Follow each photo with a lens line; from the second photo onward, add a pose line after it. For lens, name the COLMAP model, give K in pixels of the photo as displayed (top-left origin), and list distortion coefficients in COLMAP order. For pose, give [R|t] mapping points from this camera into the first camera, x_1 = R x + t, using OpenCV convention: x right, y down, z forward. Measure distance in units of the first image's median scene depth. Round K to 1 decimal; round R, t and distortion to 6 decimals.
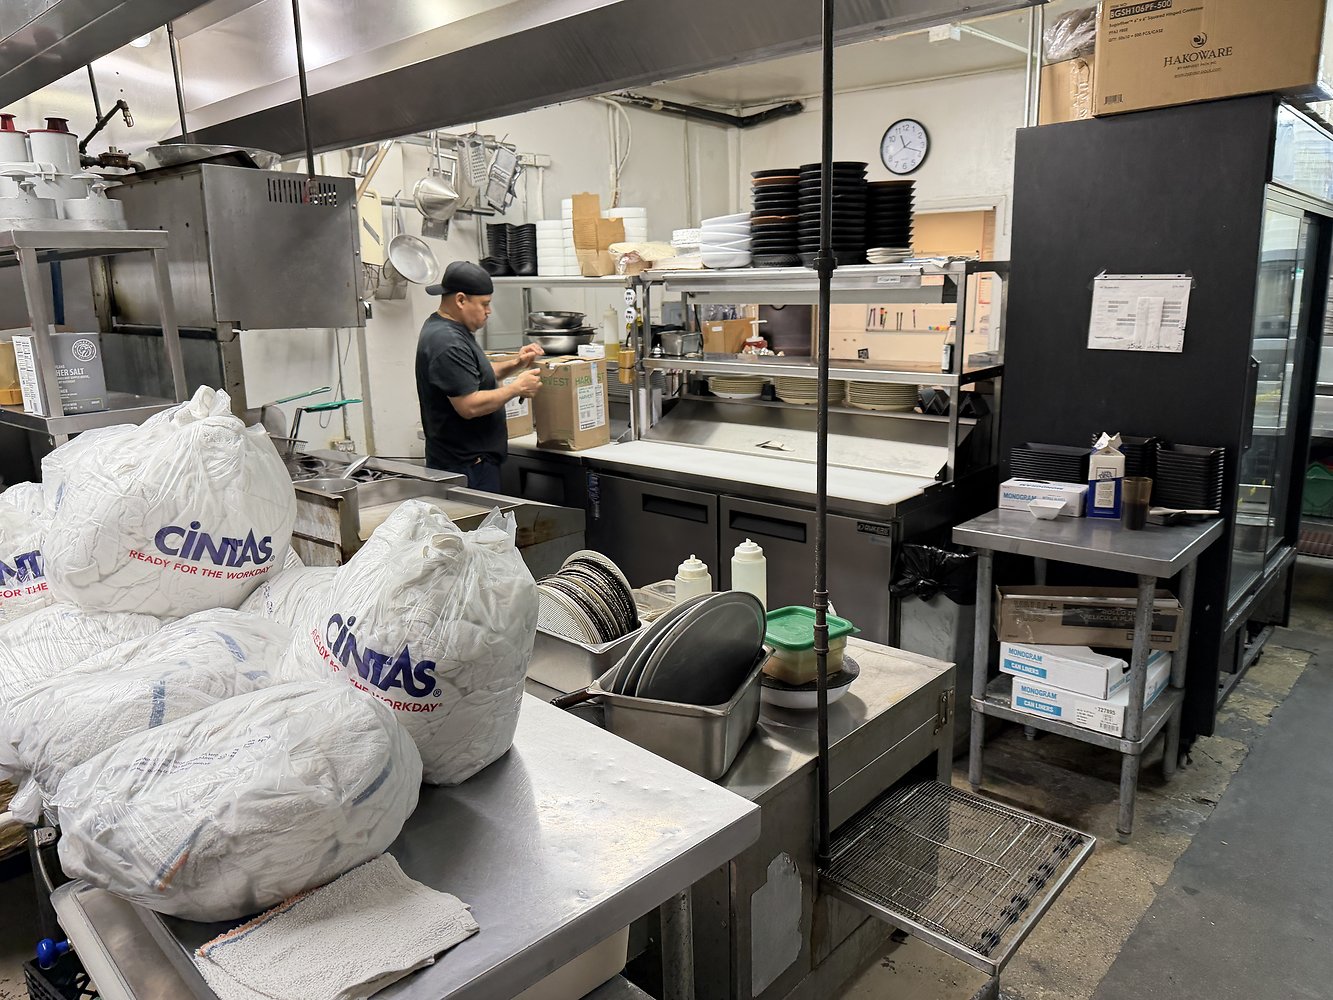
lens RADIAL K [[948.9, 0, 662.7], [0, 948.9, 501.5], [0, 0, 1]] dist [0.000538, -0.000656]
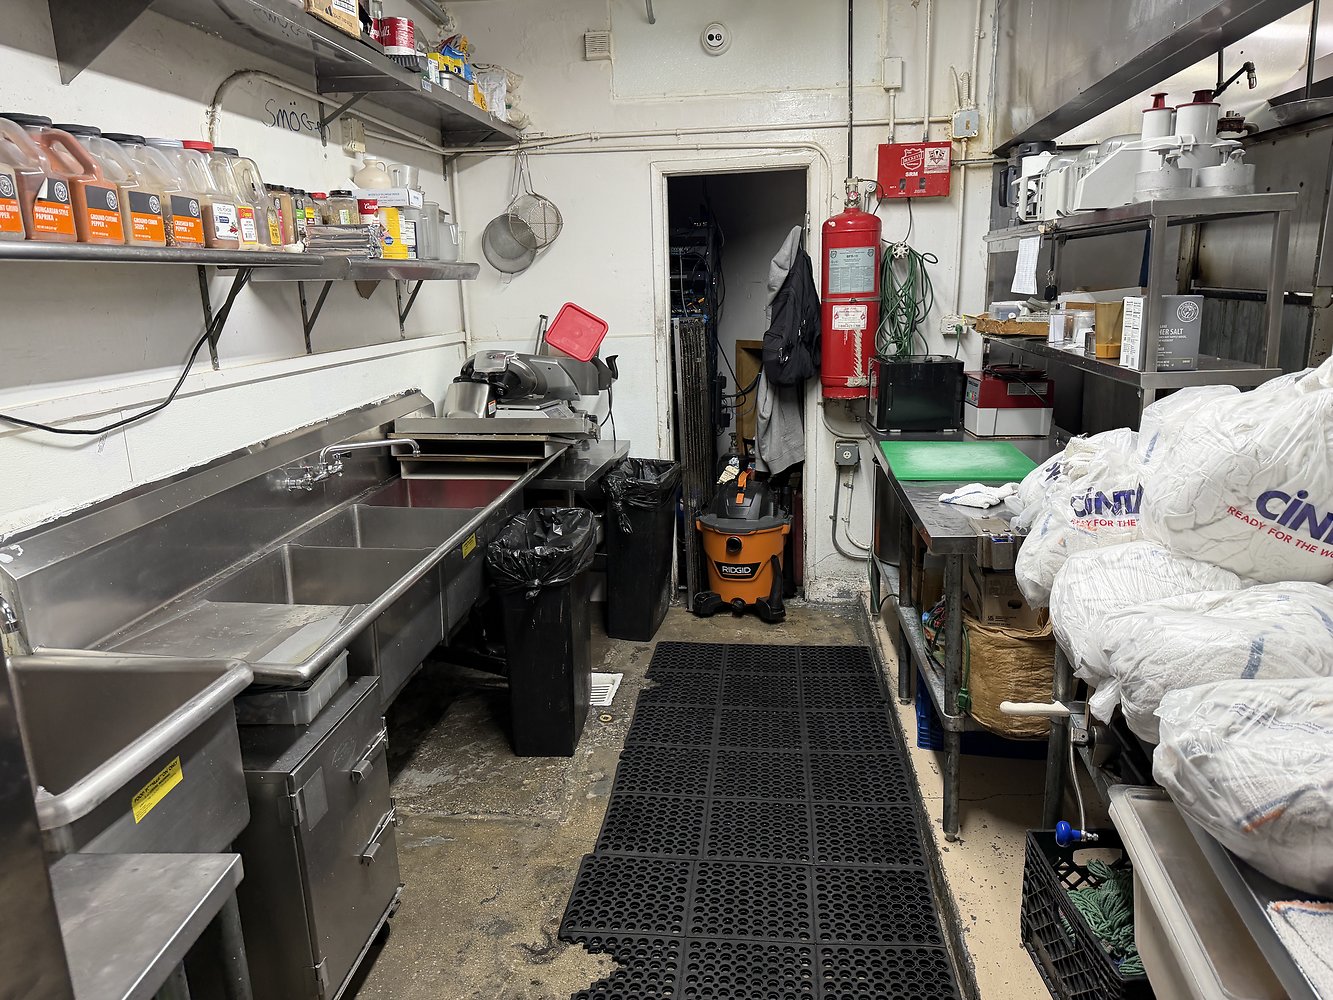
lens RADIAL K [[948.9, 0, 665.3], [0, 948.9, 493.6], [0, 0, 1]] dist [0.000538, -0.000656]
pose [[0.584477, 0.186092, -0.789782, -0.104867], [-0.163099, 0.980423, 0.110311, 0.023953], [0.794849, 0.064339, 0.603387, -0.119107]]
